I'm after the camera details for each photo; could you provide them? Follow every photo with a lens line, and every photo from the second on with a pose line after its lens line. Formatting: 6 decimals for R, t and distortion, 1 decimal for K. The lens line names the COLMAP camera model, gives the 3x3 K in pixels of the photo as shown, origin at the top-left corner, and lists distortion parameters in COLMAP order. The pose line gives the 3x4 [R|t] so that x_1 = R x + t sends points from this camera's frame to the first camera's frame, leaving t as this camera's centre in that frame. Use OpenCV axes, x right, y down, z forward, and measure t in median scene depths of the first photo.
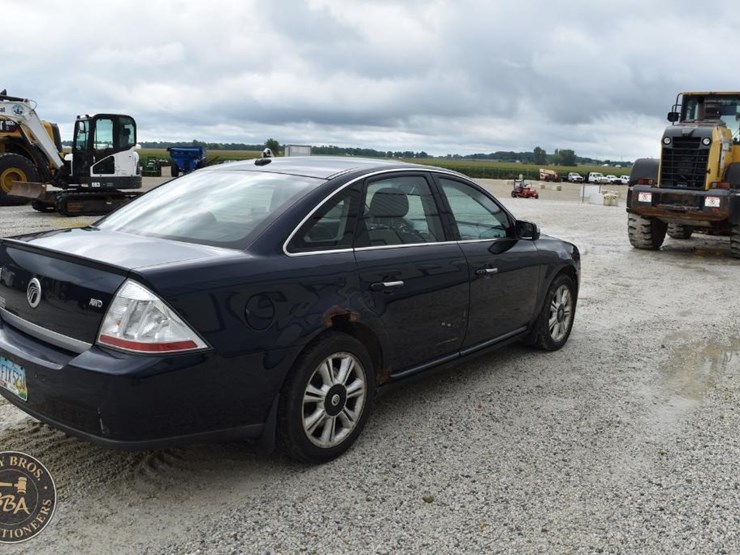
lens RADIAL K [[655.5, 0, 373.7], [0, 655.5, 274.9], [0, 0, 1]] dist [-0.097064, 0.023685]
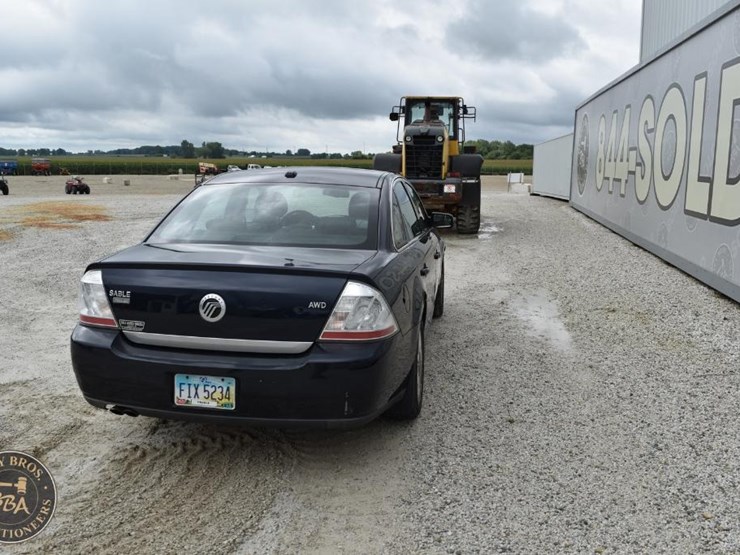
lens RADIAL K [[655.5, 0, 373.3], [0, 655.5, 278.0], [0, 0, 1]] dist [-0.097064, 0.023685]
pose [[0.865653, -0.106973, 0.489082, -0.211622], [0.099468, 0.994179, 0.041395, -0.009955], [-0.490664, 0.012814, 0.871255, -0.014070]]
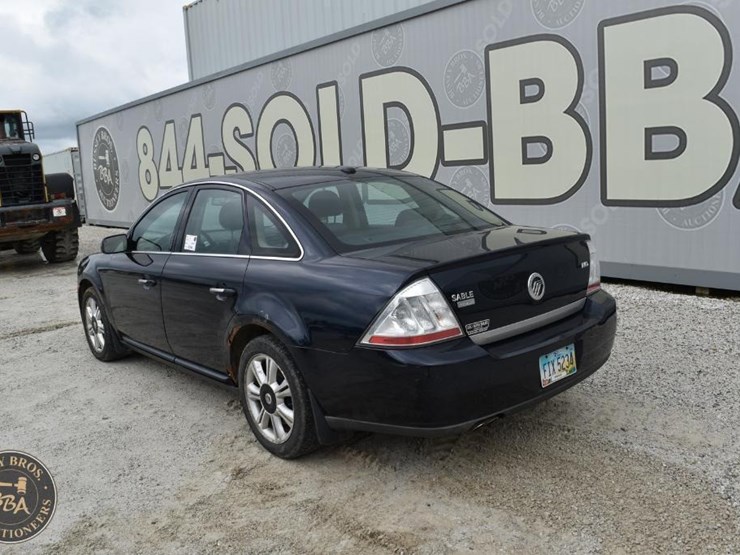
lens RADIAL K [[655.5, 0, 374.8], [0, 655.5, 274.4], [0, 0, 1]] dist [-0.097064, 0.023685]
pose [[0.168921, -0.205741, 0.963917, -0.419708], [0.235527, 0.958064, 0.163217, -0.060192], [-0.957075, 0.199458, 0.210295, 0.265164]]
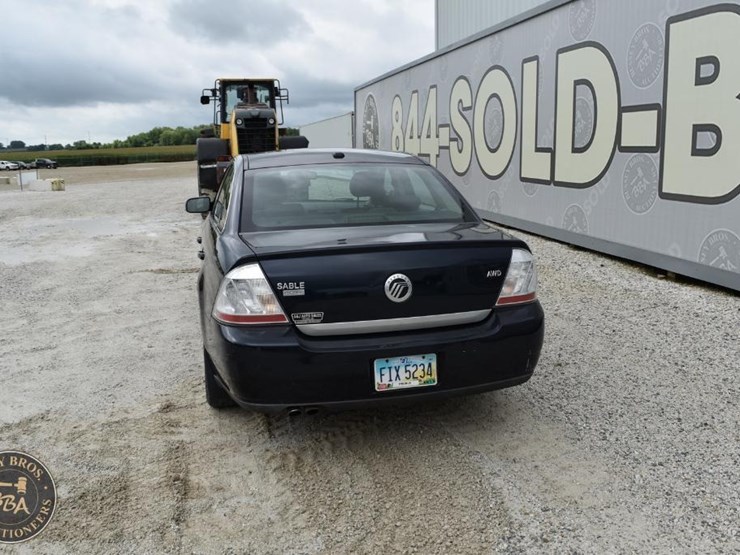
lens RADIAL K [[655.5, 0, 374.3], [0, 655.5, 276.6], [0, 0, 1]] dist [-0.097064, 0.023685]
pose [[0.600823, -0.198841, 0.774257, -0.354337], [0.172418, 0.978006, 0.117371, -0.031363], [-0.780566, 0.062976, 0.621892, 0.095999]]
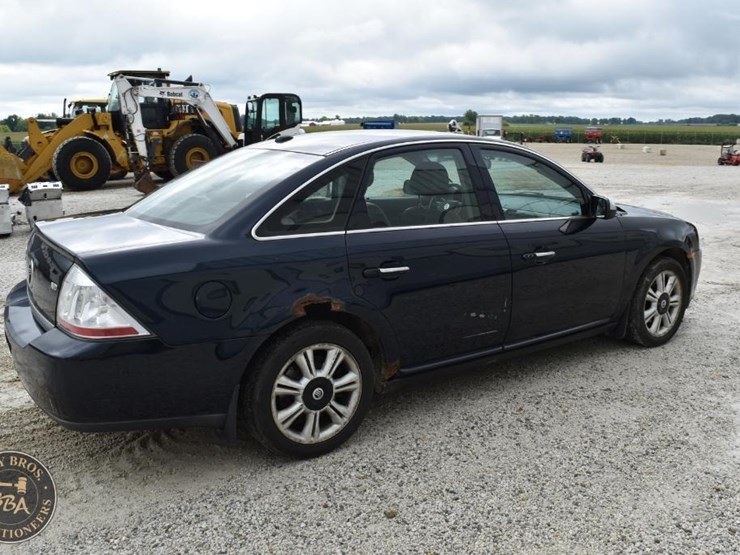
lens RADIAL K [[655.5, 0, 373.2], [0, 655.5, 271.7], [0, 0, 1]] dist [-0.097064, 0.023685]
pose [[0.954508, 0.021136, -0.297435, 0.084475], [-0.009765, 0.999165, 0.039663, -0.006060], [0.298025, -0.034954, 0.953918, 0.040224]]
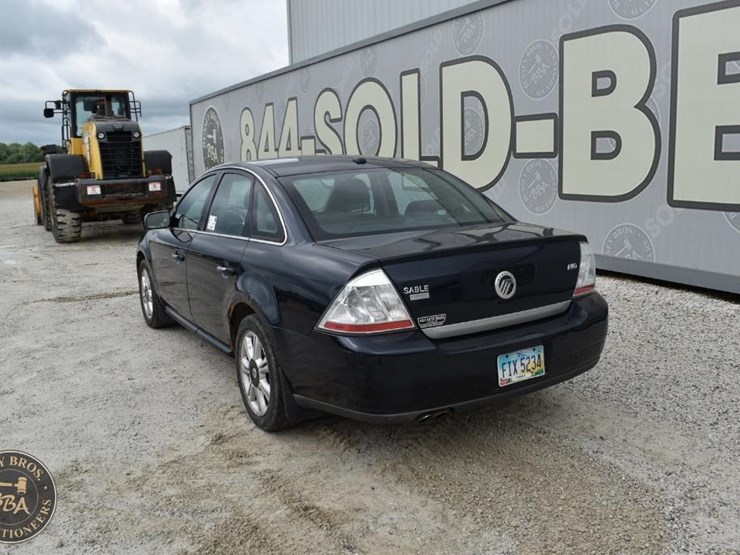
lens RADIAL K [[655.5, 0, 374.4], [0, 655.5, 275.6], [0, 0, 1]] dist [-0.097064, 0.023685]
pose [[0.343306, -0.211777, 0.915036, -0.412919], [0.200740, 0.968280, 0.148786, -0.049870], [-0.917521, 0.132606, 0.374929, 0.204553]]
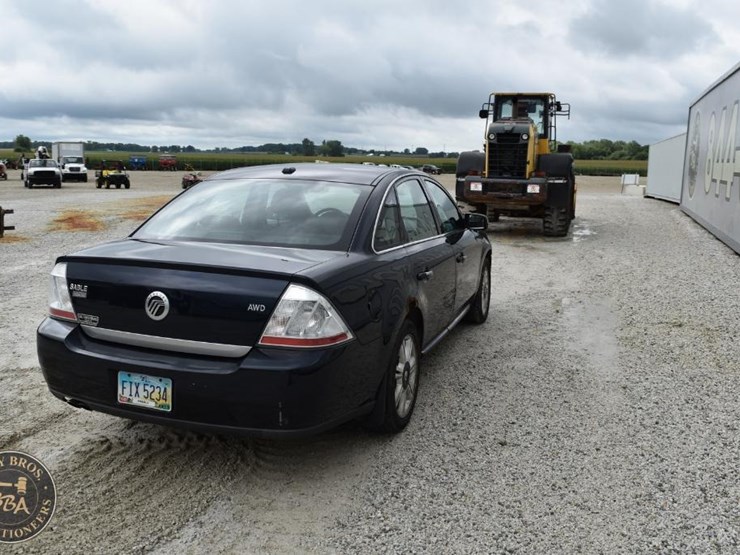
lens RADIAL K [[655.5, 0, 373.0], [0, 655.5, 277.0], [0, 0, 1]] dist [-0.097064, 0.023685]
pose [[0.940725, -0.075198, 0.330730, -0.141196], [0.070339, 0.997167, 0.026653, -0.005571], [-0.331797, -0.001810, 0.943349, -0.023079]]
